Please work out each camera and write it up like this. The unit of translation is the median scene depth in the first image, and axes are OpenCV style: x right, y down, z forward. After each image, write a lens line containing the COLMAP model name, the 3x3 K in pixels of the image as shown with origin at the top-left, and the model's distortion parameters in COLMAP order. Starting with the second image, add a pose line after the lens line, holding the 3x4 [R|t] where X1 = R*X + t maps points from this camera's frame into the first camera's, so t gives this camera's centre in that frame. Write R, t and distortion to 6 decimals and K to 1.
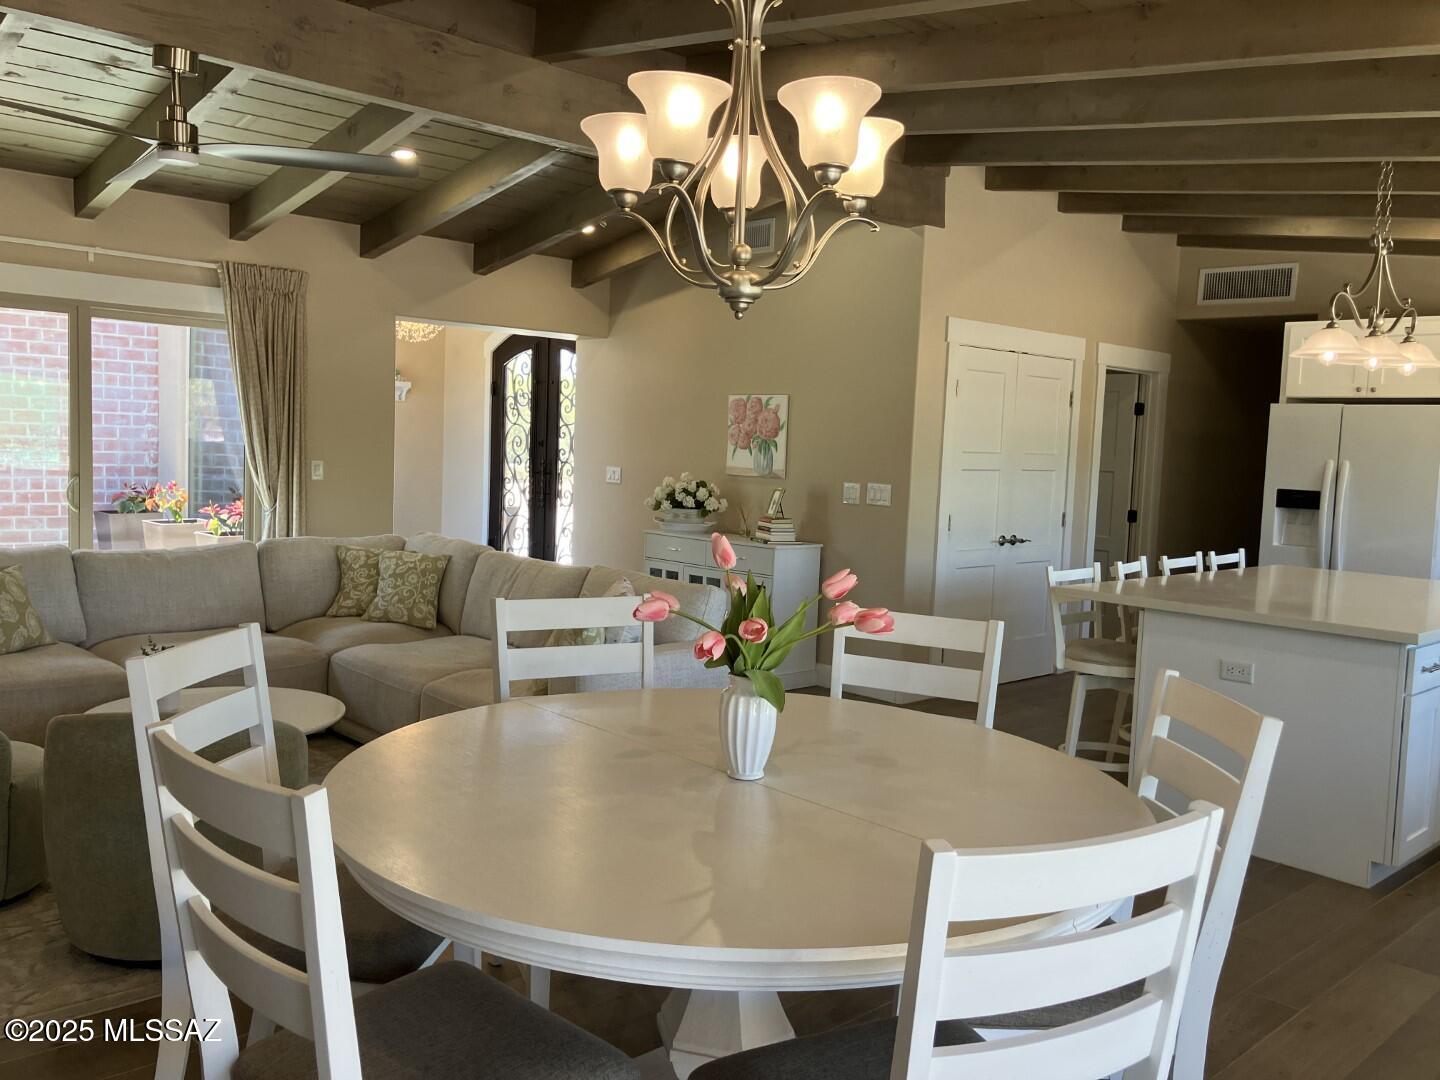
lens RADIAL K [[1164.2, 0, 720.0], [0, 1164.2, 540.0], [0, 0, 1]] dist [0.005398, 0.006509]
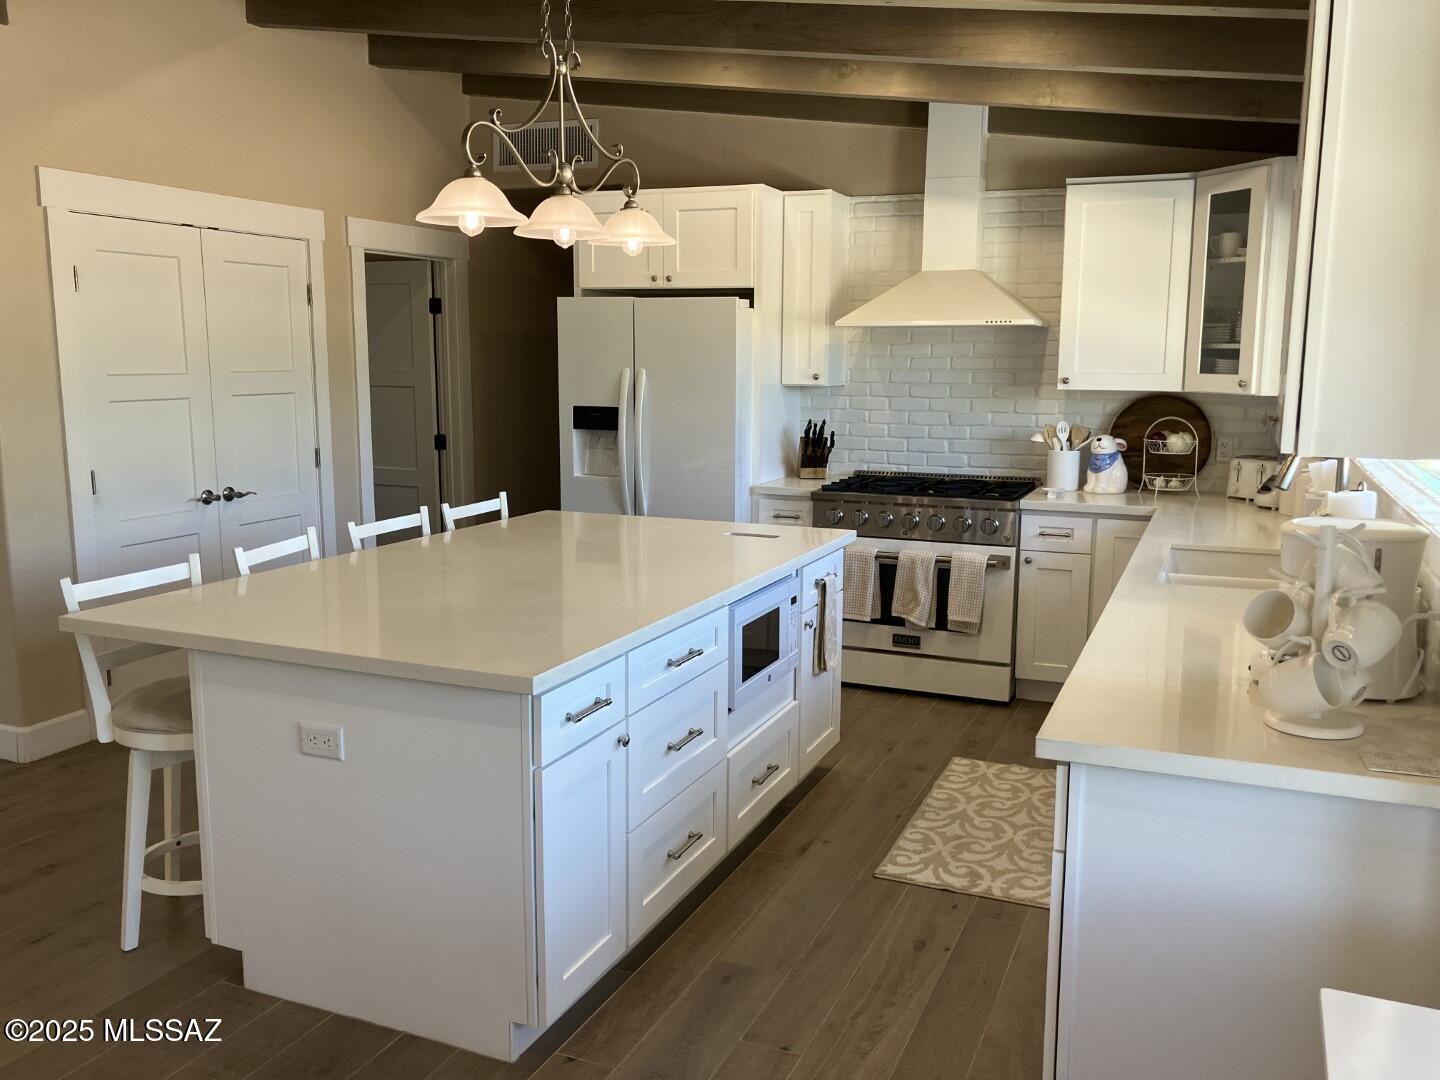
lens RADIAL K [[1164.2, 0, 720.0], [0, 1164.2, 540.0], [0, 0, 1]] dist [0.005398, 0.006509]
pose [[0.917882, -0.093370, 0.385714, 0.259612], [0.059870, 0.993384, 0.097996, -0.025273], [-0.392312, -0.066856, 0.917399, 0.229851]]
